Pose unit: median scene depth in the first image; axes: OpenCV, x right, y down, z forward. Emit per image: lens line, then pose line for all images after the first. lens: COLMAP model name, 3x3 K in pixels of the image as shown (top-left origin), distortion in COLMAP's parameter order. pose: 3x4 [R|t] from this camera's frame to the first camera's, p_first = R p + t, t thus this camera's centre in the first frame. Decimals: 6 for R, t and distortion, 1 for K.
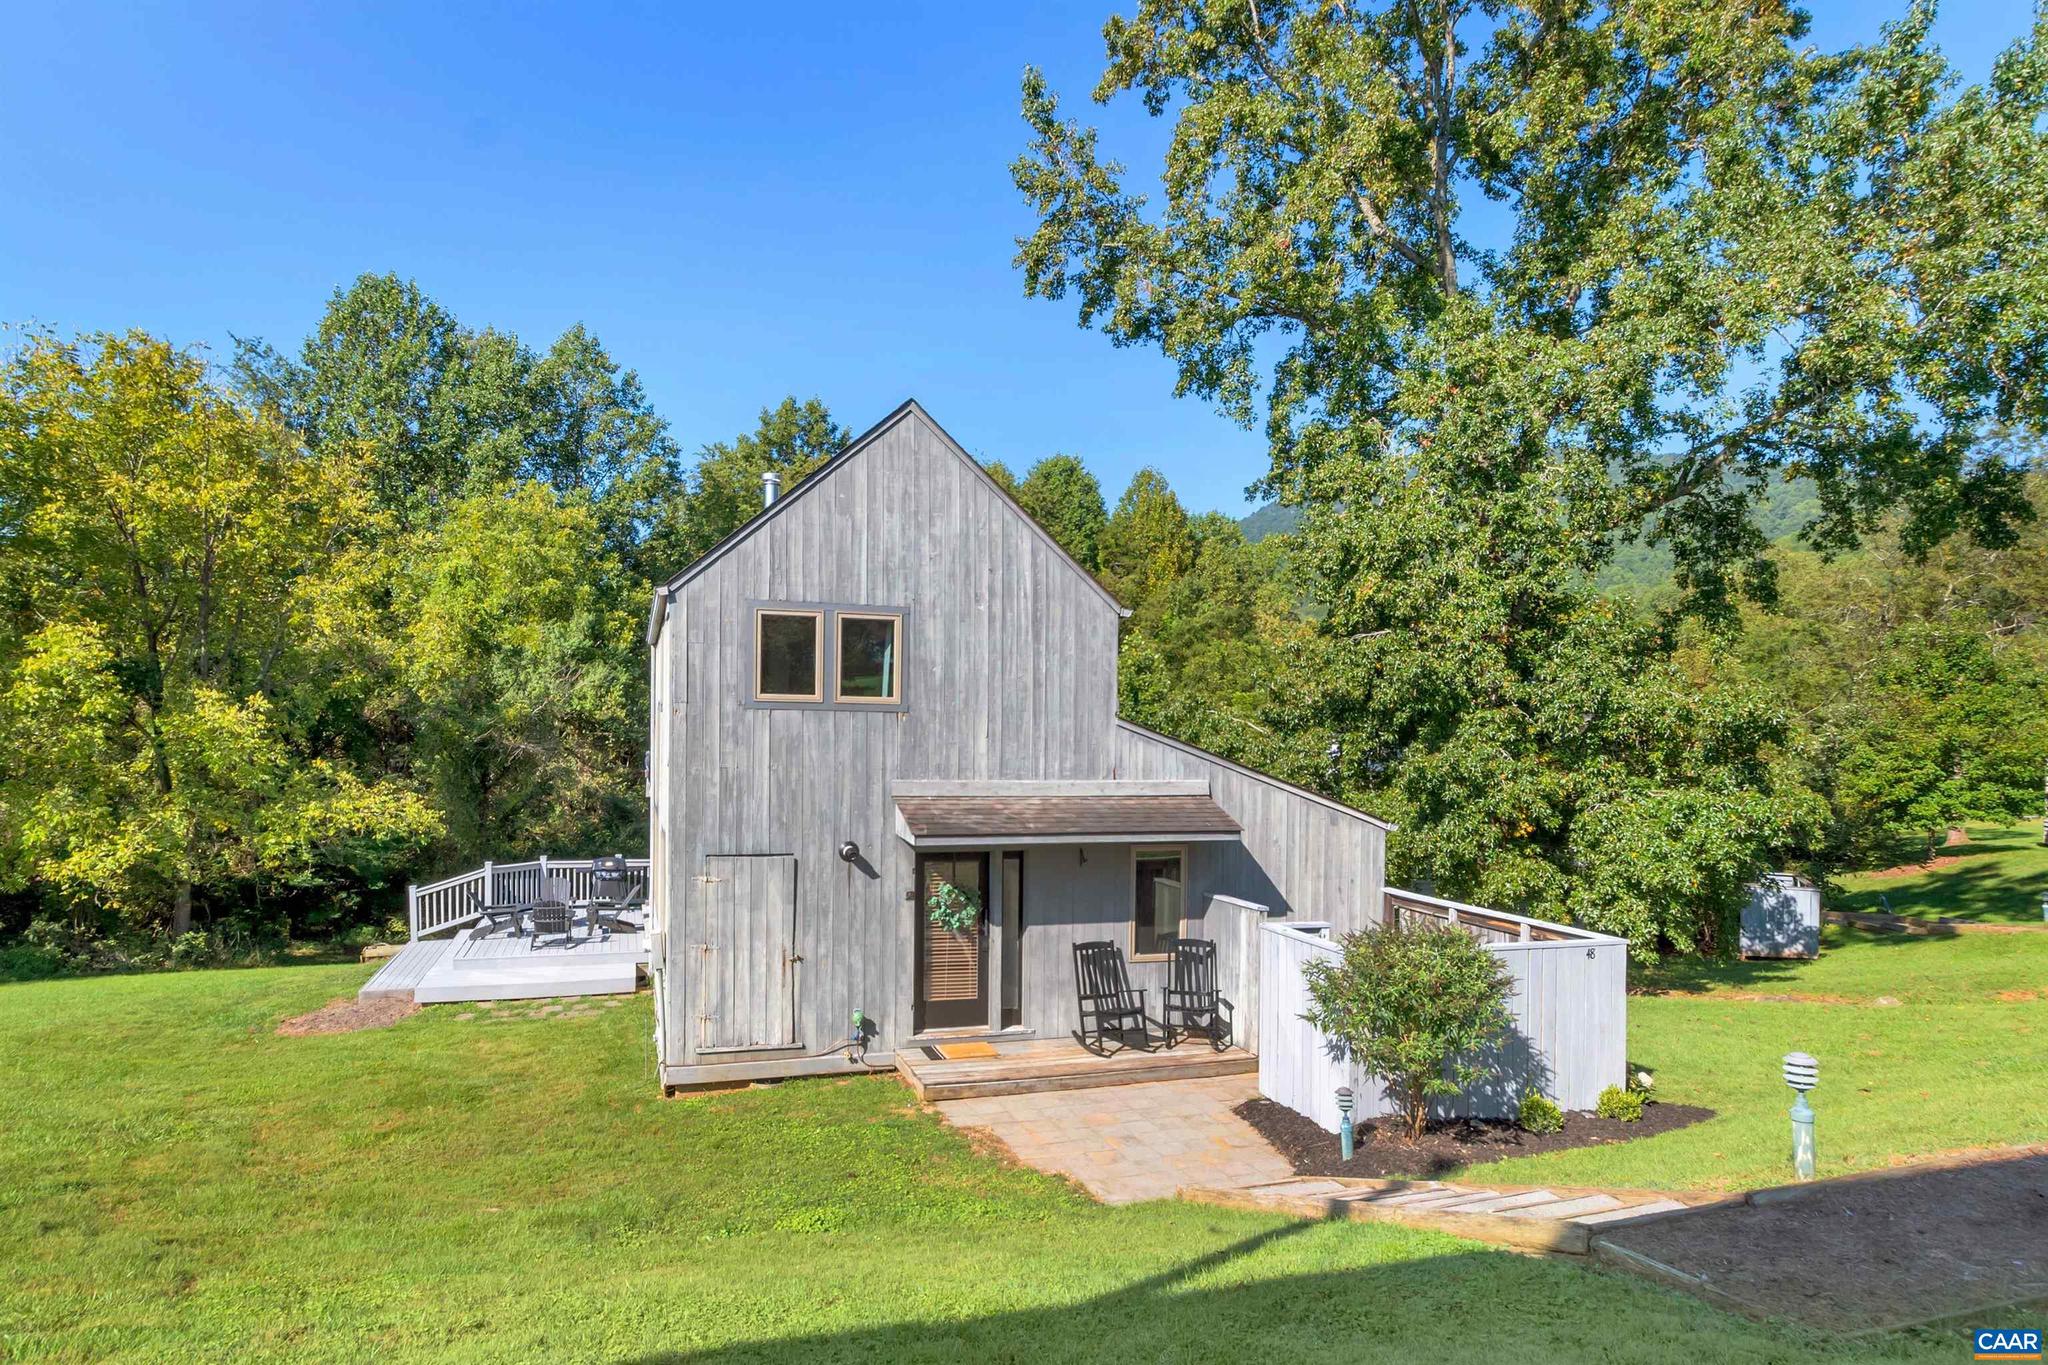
lens RADIAL K [[1252.2, 0, 1007.0], [0, 1252.2, 744.9], [0, 0, 1]] dist [0.001850, -0.001117]
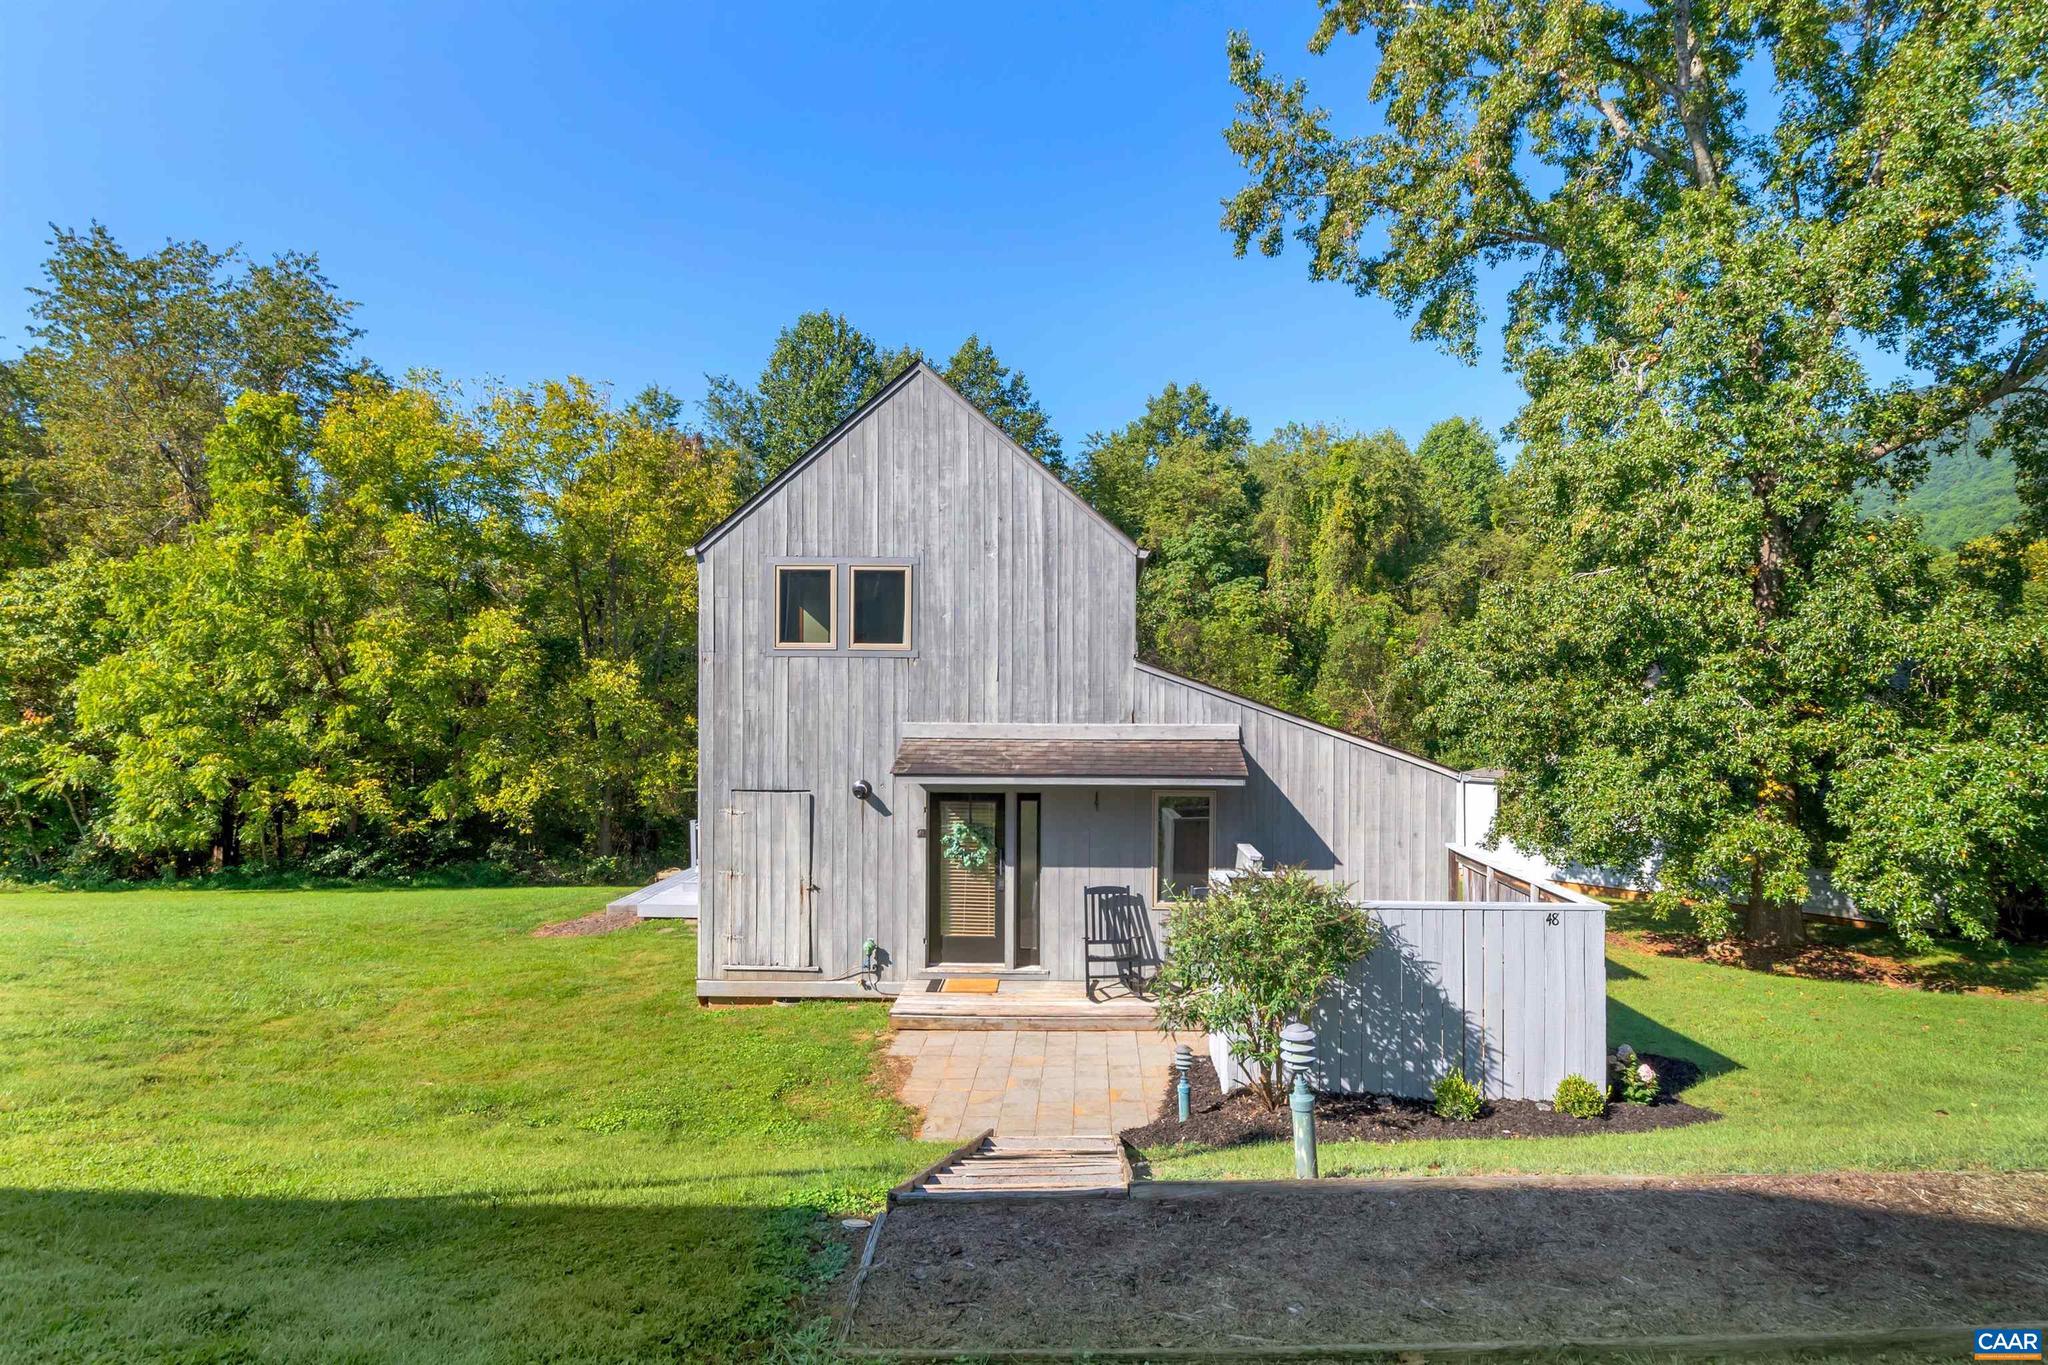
lens RADIAL K [[1172.7, 0, 1034.7], [0, 1172.7, 698.5], [0, 0, 1]] dist [-0.004840, 0.002246]
pose [[0.946239, -0.007800, -0.323375, 0.310975], [0.004871, 0.999939, -0.009867, 0.017157], [0.323433, 0.007761, 0.946219, 0.098377]]
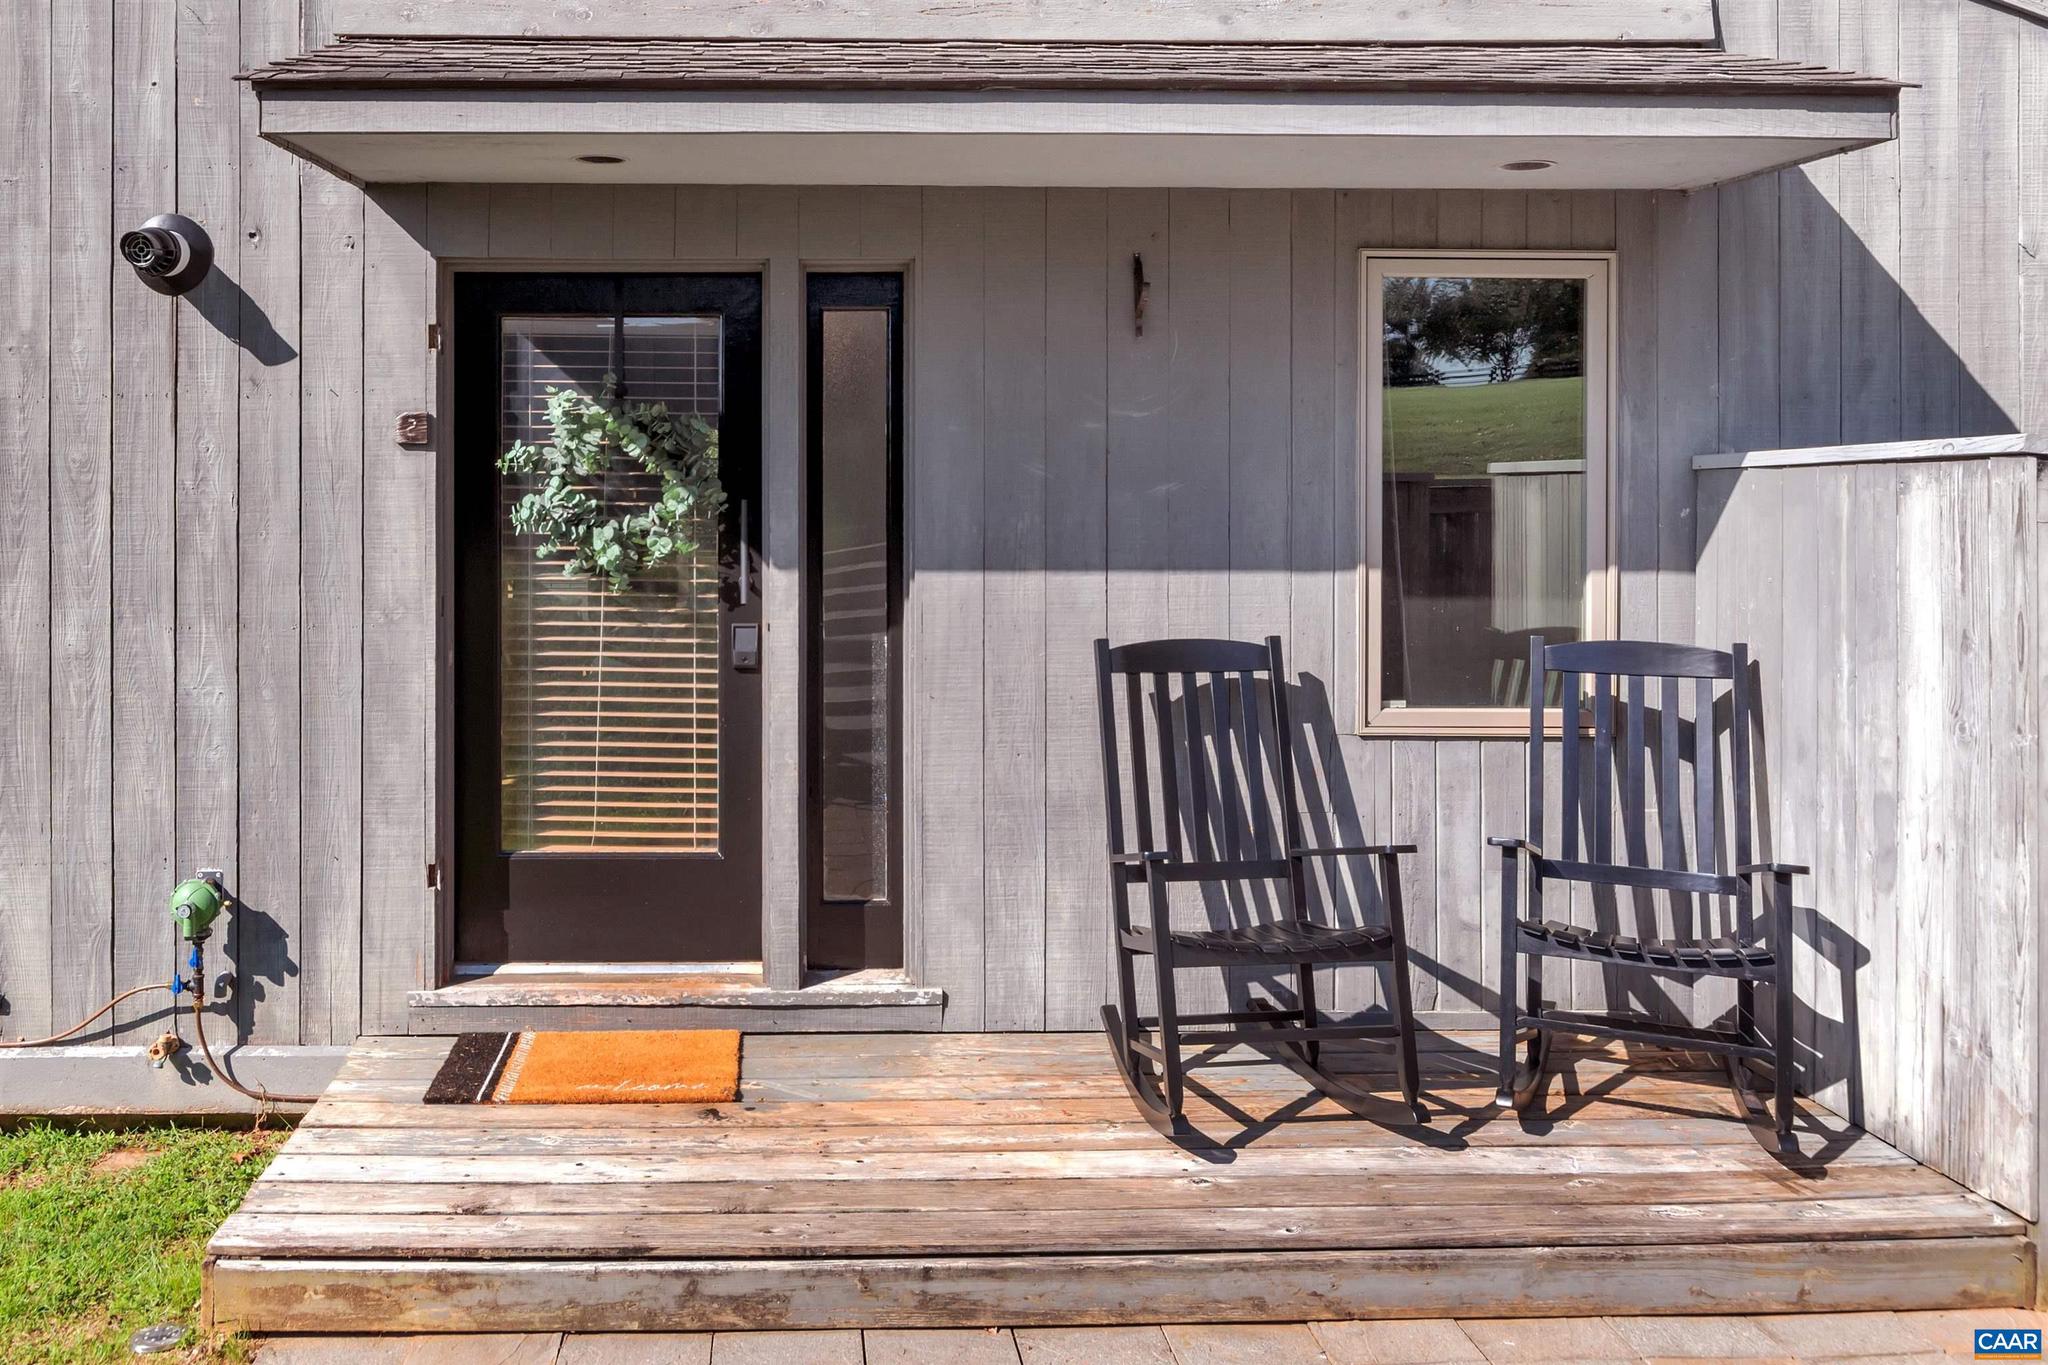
lens RADIAL K [[1630.8, 0, 828.4], [0, 1630.8, 569.9], [0, 0, 1]] dist [0.007959, -0.005891]
pose [[0.954621, -0.009728, -0.297664, 0.094486], [0.008768, 0.999951, -0.004561, 0.142028], [0.297694, 0.001744, 0.954660, 0.670178]]
